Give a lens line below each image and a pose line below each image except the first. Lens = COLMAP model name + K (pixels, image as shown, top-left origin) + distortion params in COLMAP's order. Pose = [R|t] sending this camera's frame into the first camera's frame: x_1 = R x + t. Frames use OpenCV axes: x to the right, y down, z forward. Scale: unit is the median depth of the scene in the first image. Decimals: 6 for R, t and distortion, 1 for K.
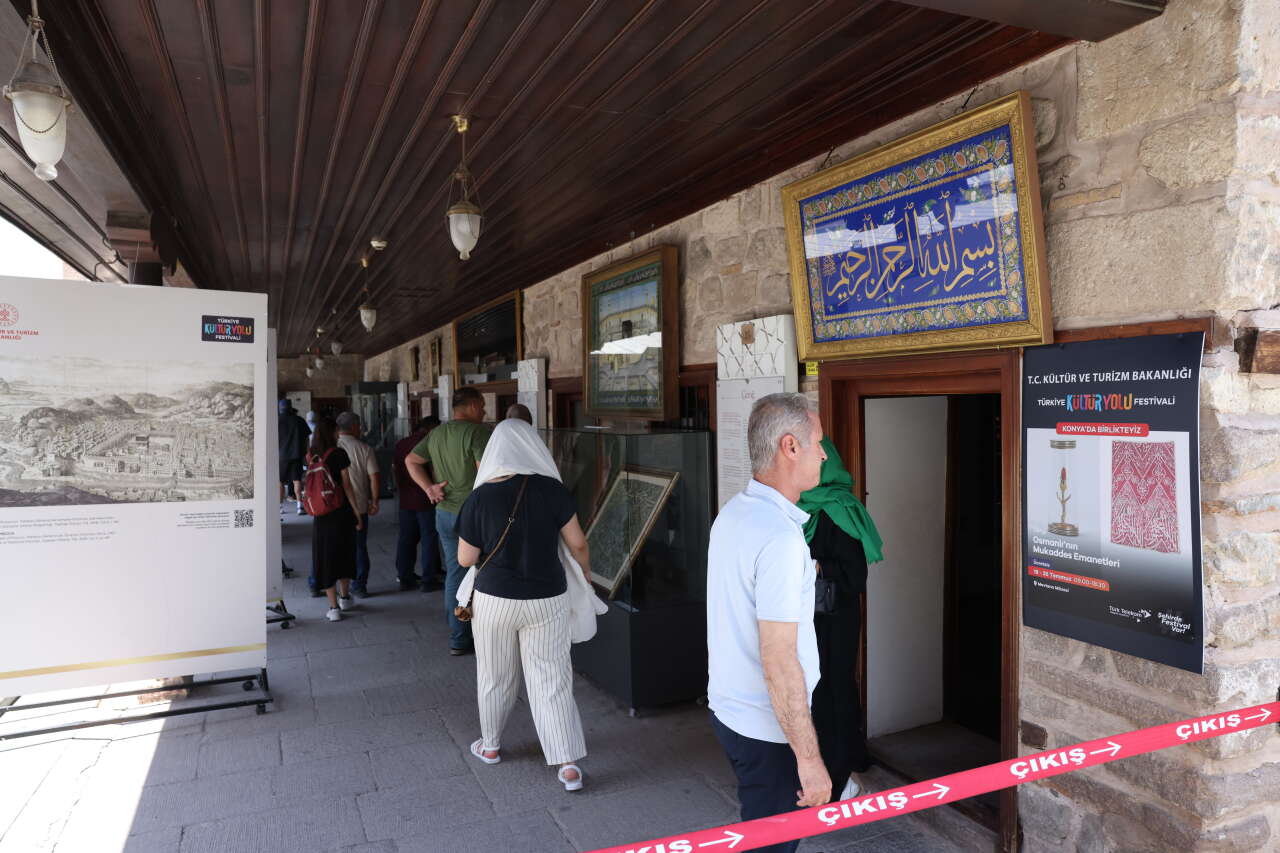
lens RADIAL K [[888.3, 0, 640.0], [0, 888.3, 426.5], [0, 0, 1]] dist [-0.110123, 0.083228]
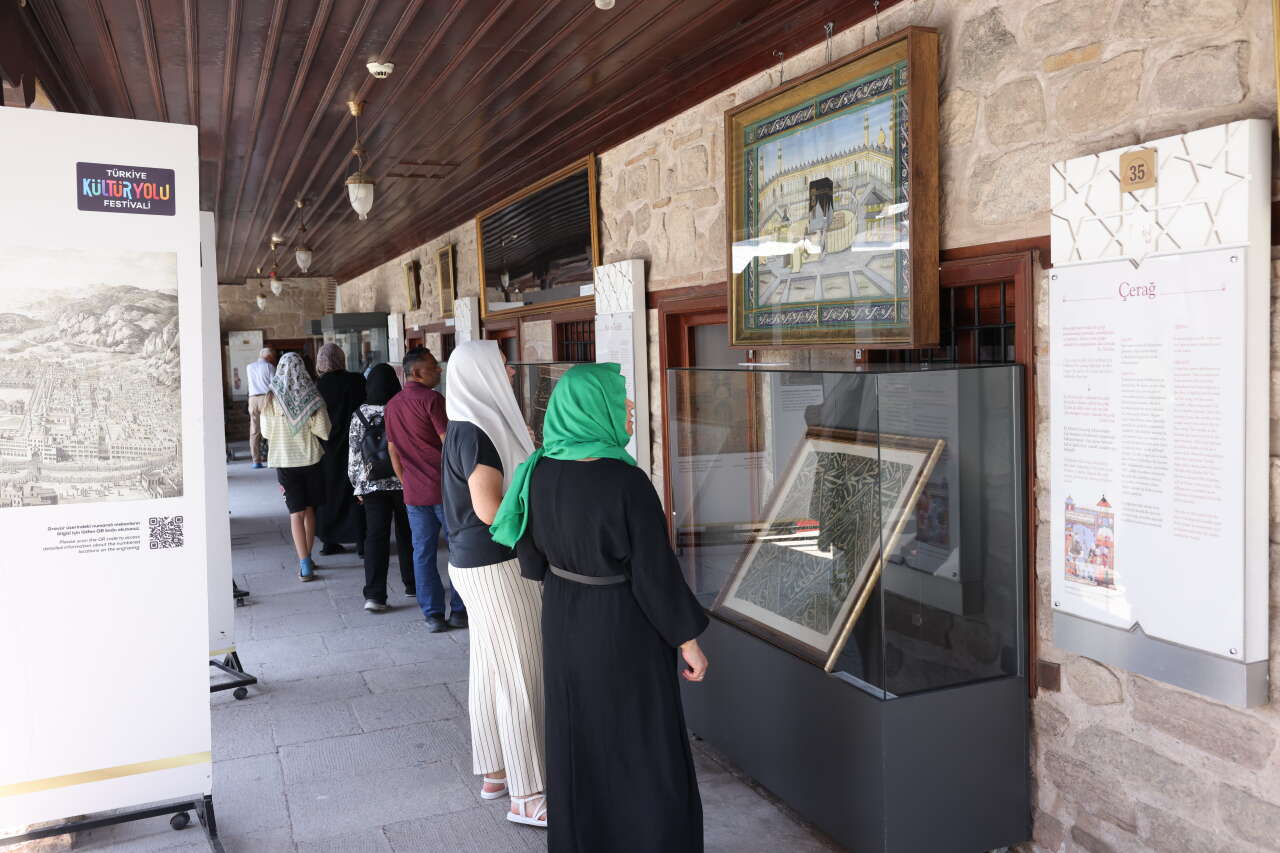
lens RADIAL K [[1135.7, 0, 640.0], [0, 1135.7, 426.5], [0, 0, 1]] dist [-0.047949, 0.077291]
pose [[0.999308, -0.009957, -0.035834, -0.115530], [0.011512, 0.998989, 0.043455, 0.009172], [0.035365, -0.043837, 0.998413, 0.269133]]
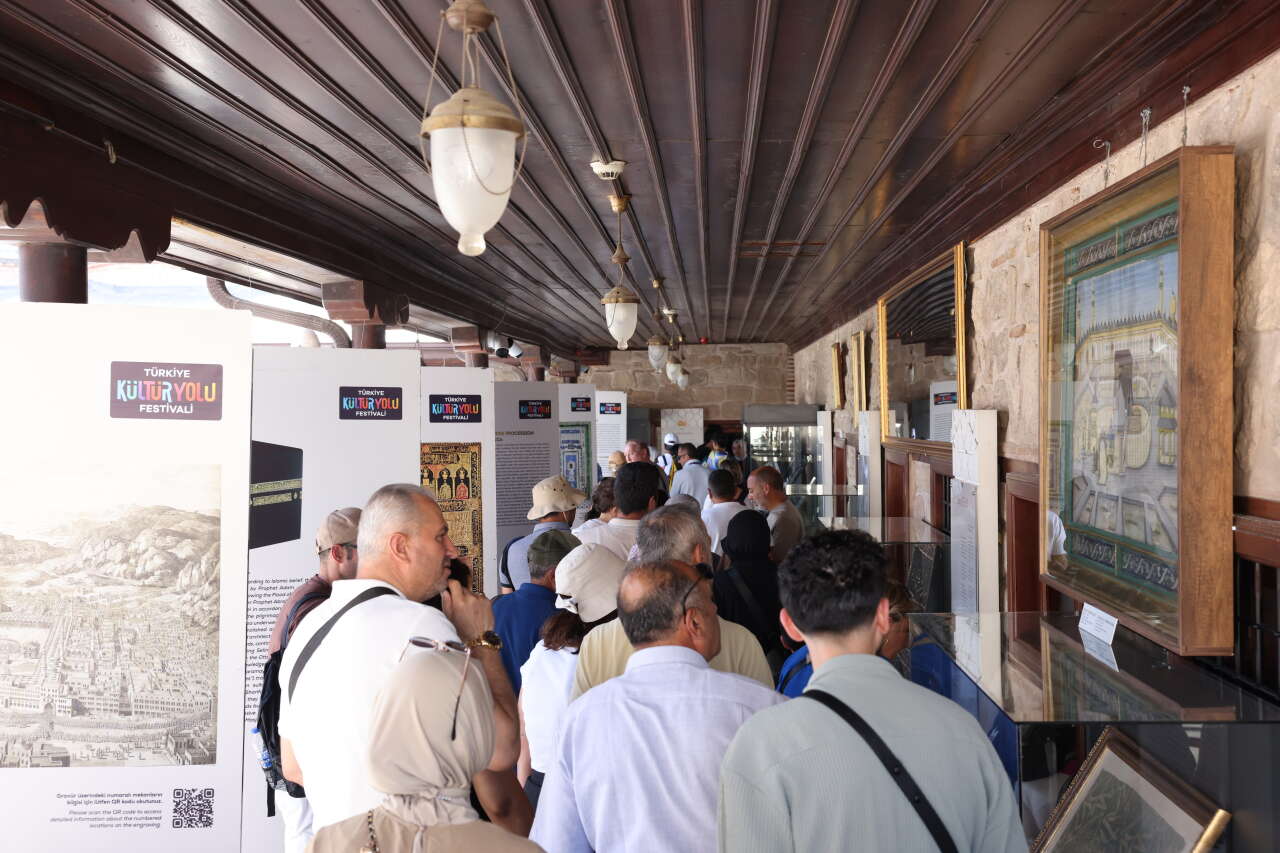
lens RADIAL K [[1592.4, 0, 640.0], [0, 1592.4, 426.5], [0, 0, 1]] dist [0.077406, 0.008065]
pose [[0.899490, 0.014458, -0.436703, 0.105570], [-0.019601, 0.999781, -0.007273, -0.083511], [0.436502, 0.015102, 0.899576, 0.320491]]
